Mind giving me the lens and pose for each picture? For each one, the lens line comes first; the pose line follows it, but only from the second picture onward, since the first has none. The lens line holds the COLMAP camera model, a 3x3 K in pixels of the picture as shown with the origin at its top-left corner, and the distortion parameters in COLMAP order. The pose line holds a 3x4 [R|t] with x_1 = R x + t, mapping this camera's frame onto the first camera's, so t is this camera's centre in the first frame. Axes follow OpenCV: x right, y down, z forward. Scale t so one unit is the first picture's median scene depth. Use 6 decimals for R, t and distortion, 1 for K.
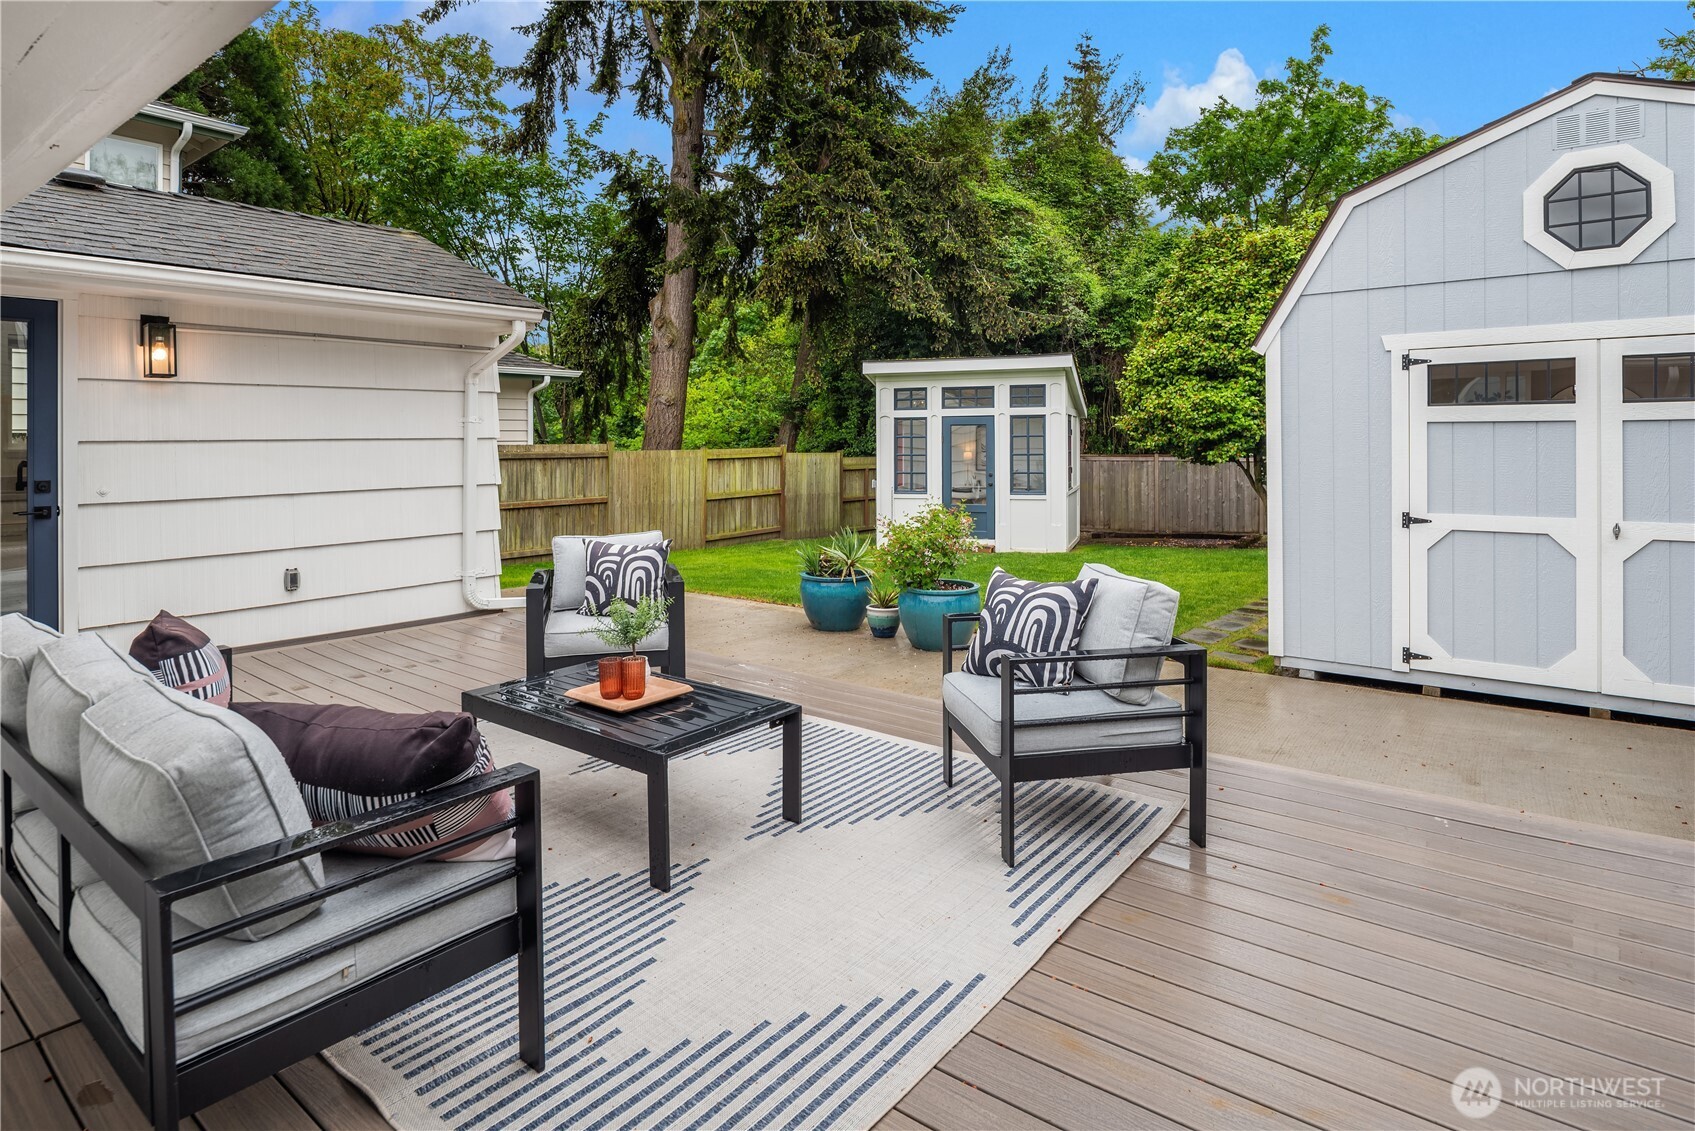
lens RADIAL K [[910.7, 0, 852.0], [0, 910.7, 445.0], [0, 0, 1]] dist [0.003637, -0.007125]
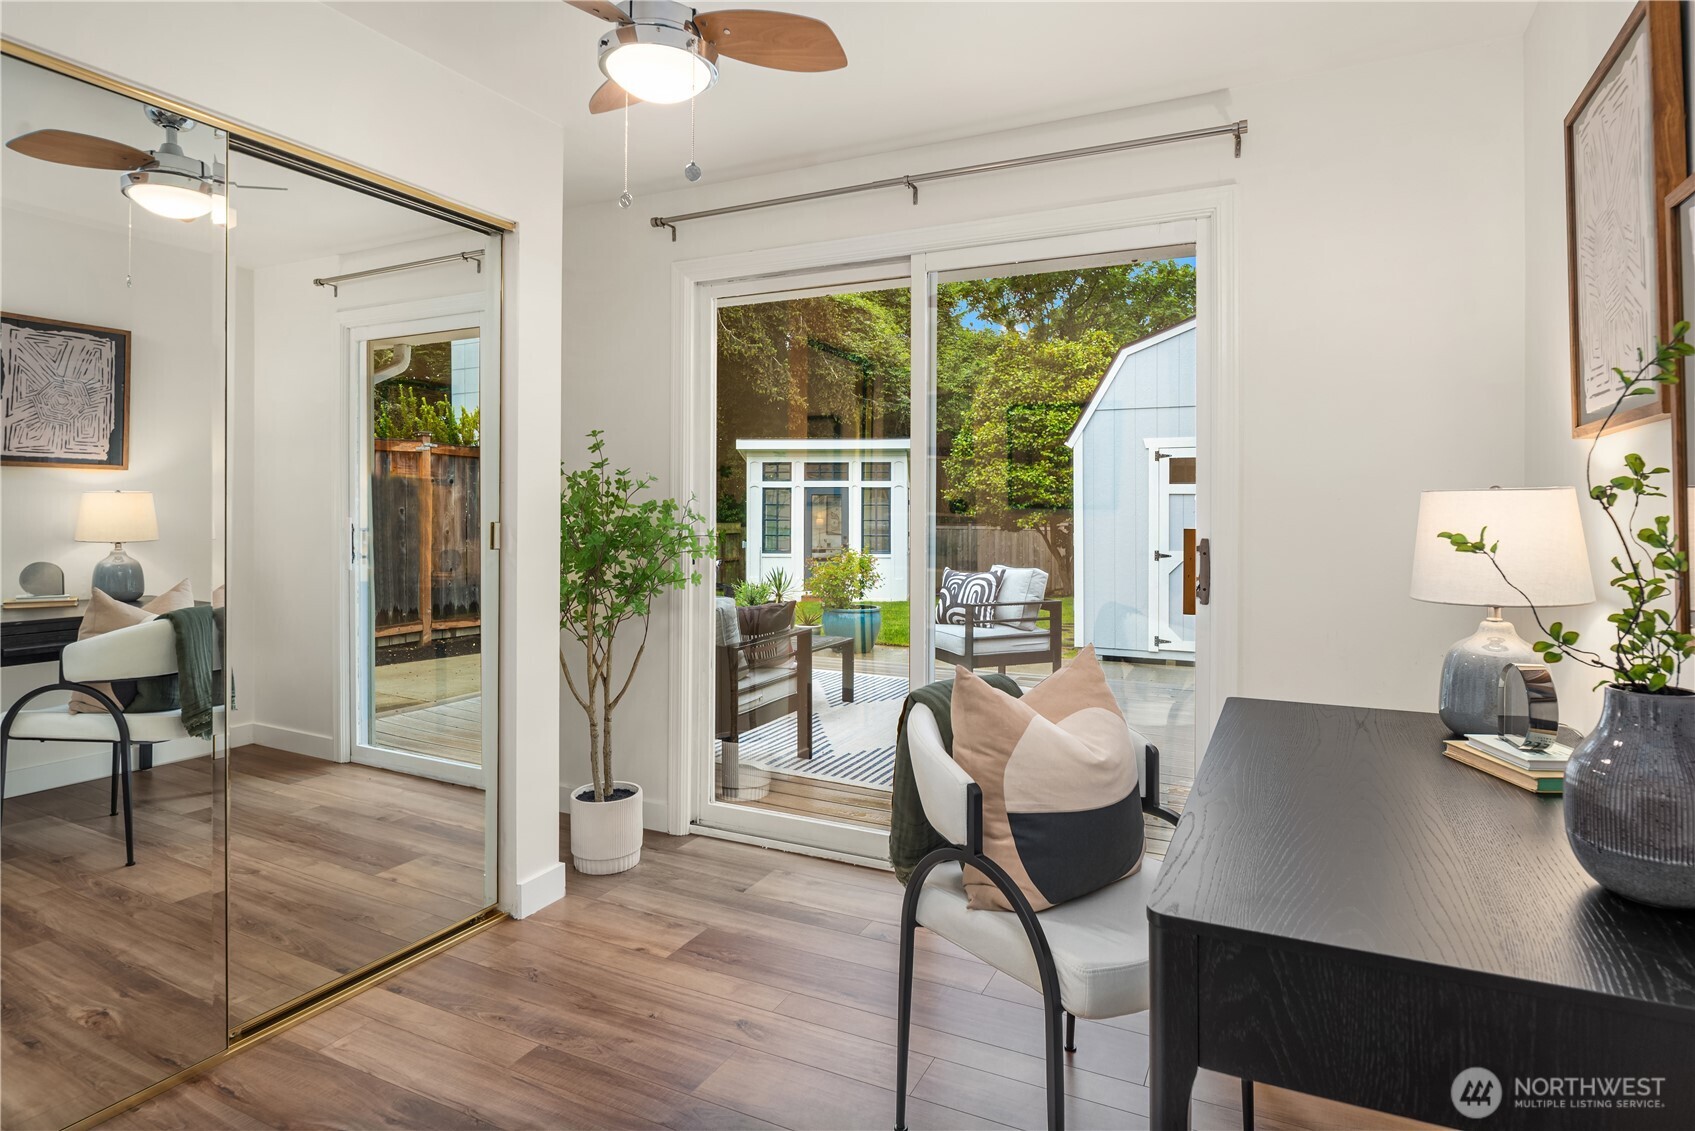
lens RADIAL K [[910.7, 0, 852.6], [0, 910.7, 510.1], [0, 0, 1]] dist [0.003637, -0.007125]
pose [[0.976559, 0.013336, 0.214836, -0.095241], [-0.011333, 0.999880, -0.010554, 0.010002], [-0.214951, 0.007872, 0.976593, -0.165535]]
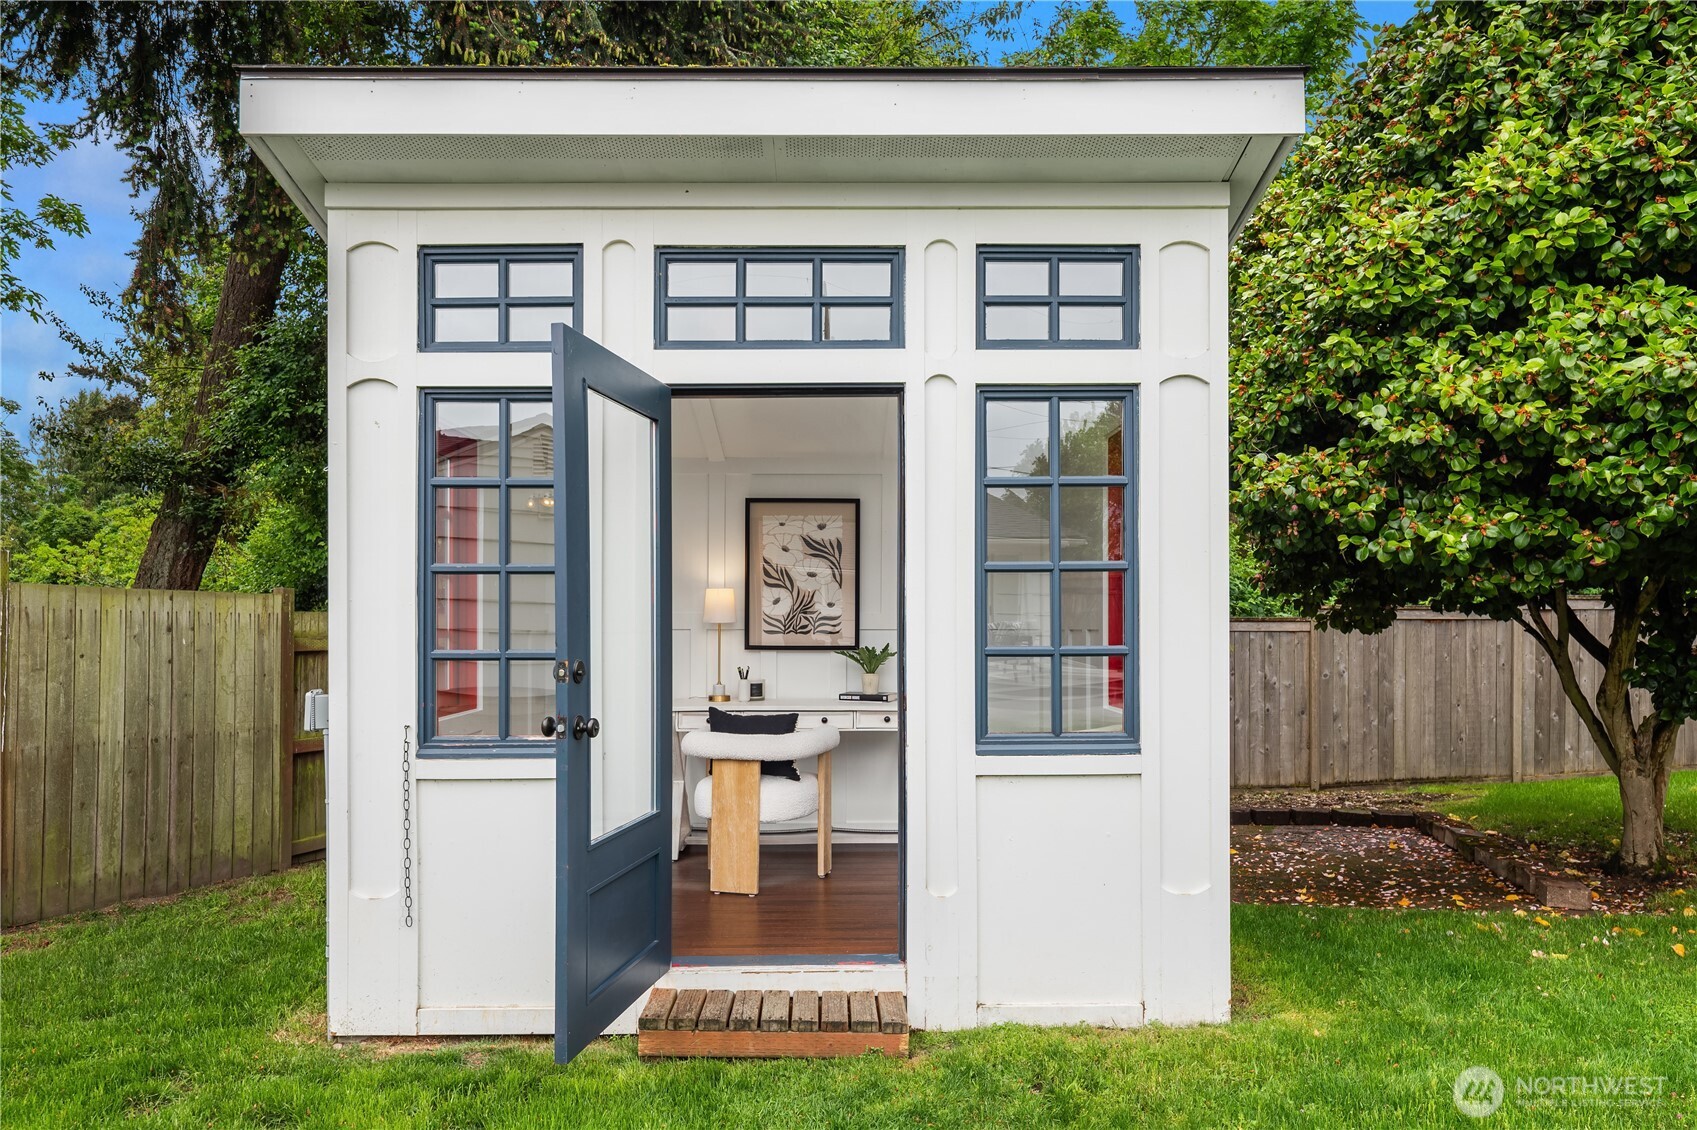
lens RADIAL K [[1106.2, 0, 847.2], [0, 1106.2, 618.4], [0, 0, 1]] dist [0.003309, 0.000879]
pose [[0.945175, 0.005669, 0.326514, 0.059621], [-0.002141, 0.999935, -0.011166, 0.026162], [-0.326556, 0.009855, 0.945126, 0.771275]]
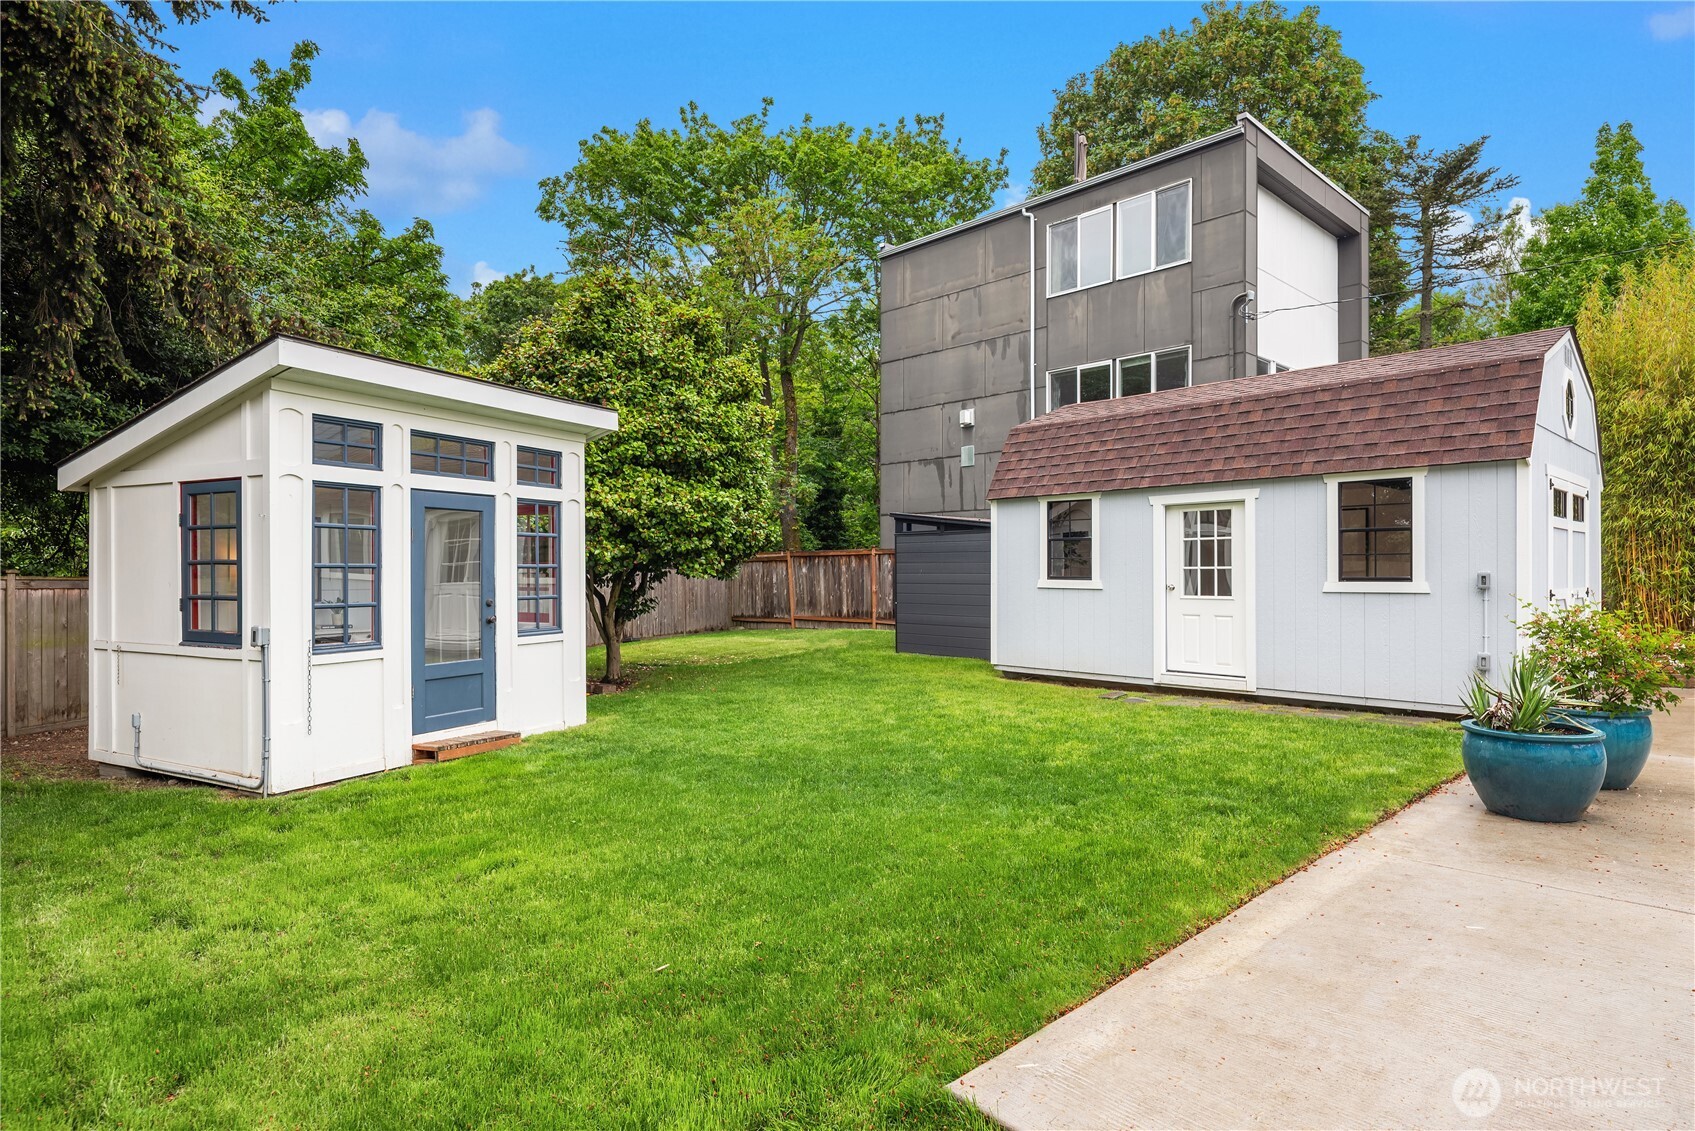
lens RADIAL K [[910.7, 0, 849.9], [0, 910.7, 569.6], [0, 0, 1]] dist [0.003637, -0.007125]
pose [[0.148666, 0.007000, 0.988863, -0.364910], [0.005187, 0.999956, -0.007859, 0.018379], [-0.988874, 0.006298, 0.148623, 0.715572]]
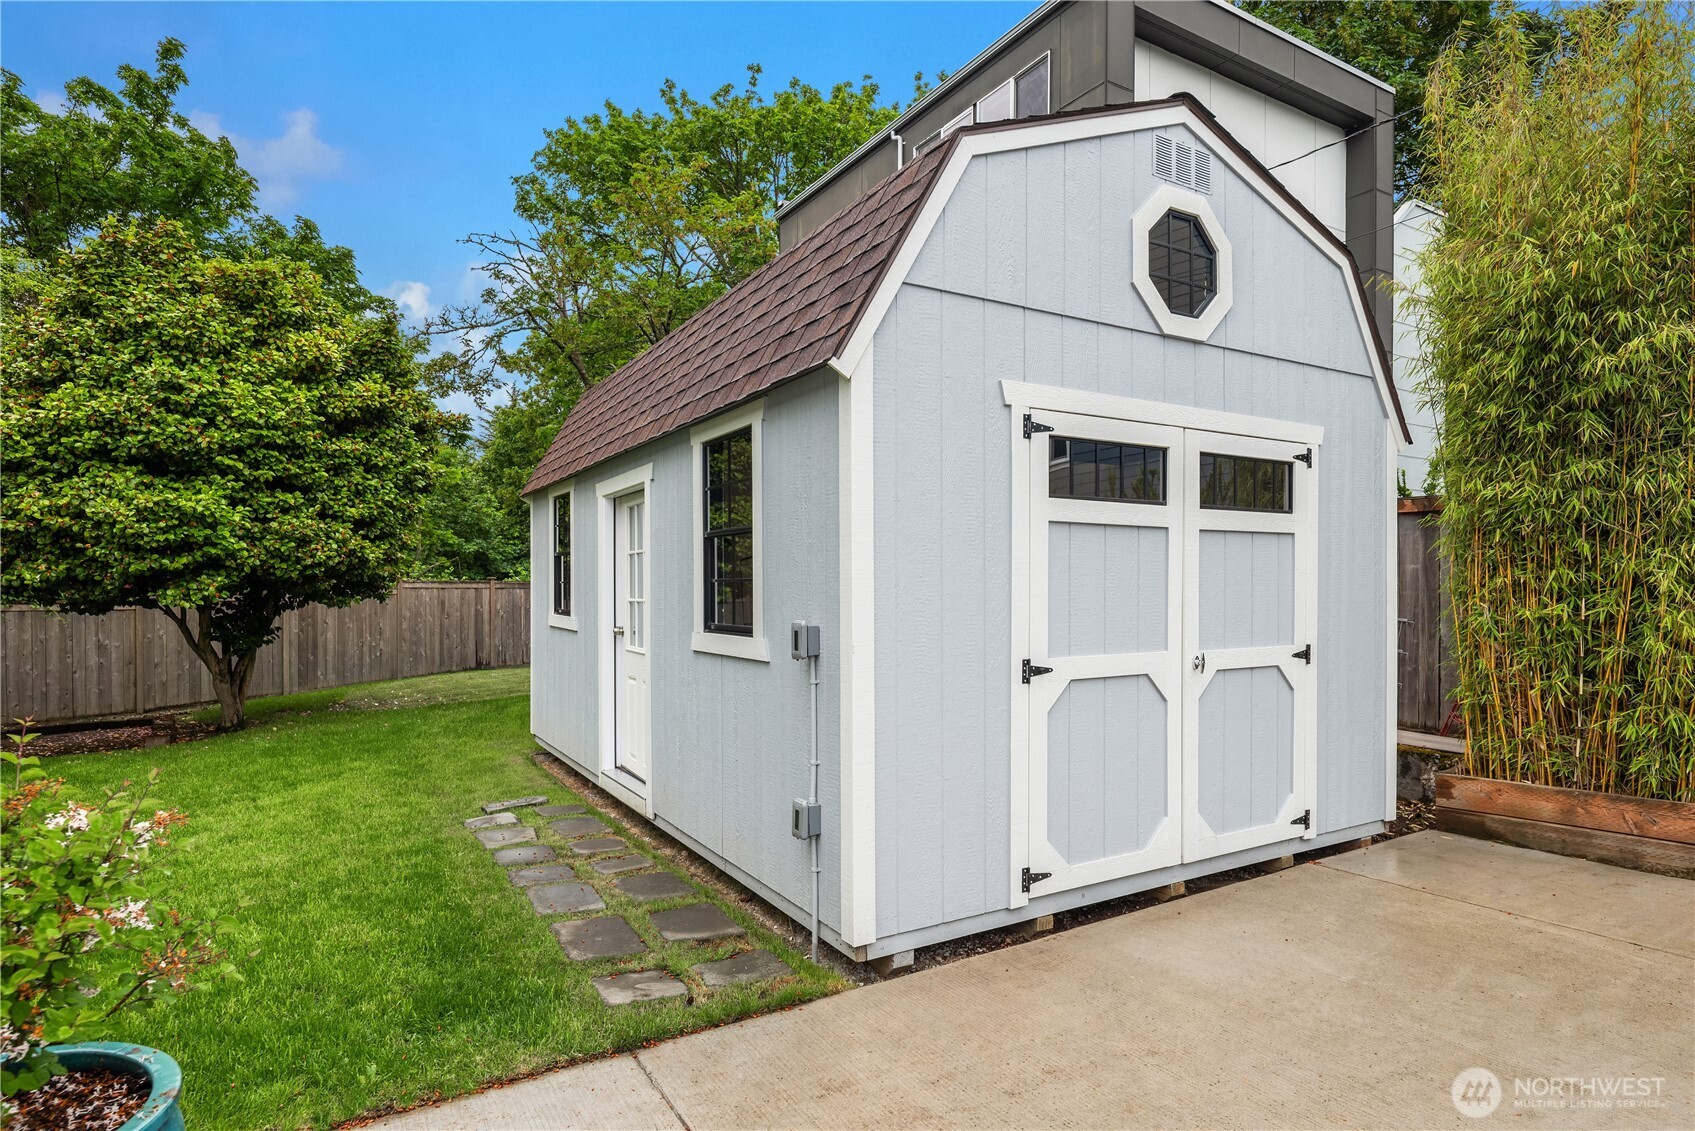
lens RADIAL K [[910.7, 0, 846.6], [0, 910.7, 595.4], [0, 0, 1]] dist [0.003637, -0.007125]
pose [[0.356047, -0.004432, 0.934458, -0.015255], [0.003595, 0.999988, 0.003373, 0.010009], [-0.934461, 0.002158, 0.356058, 0.342494]]
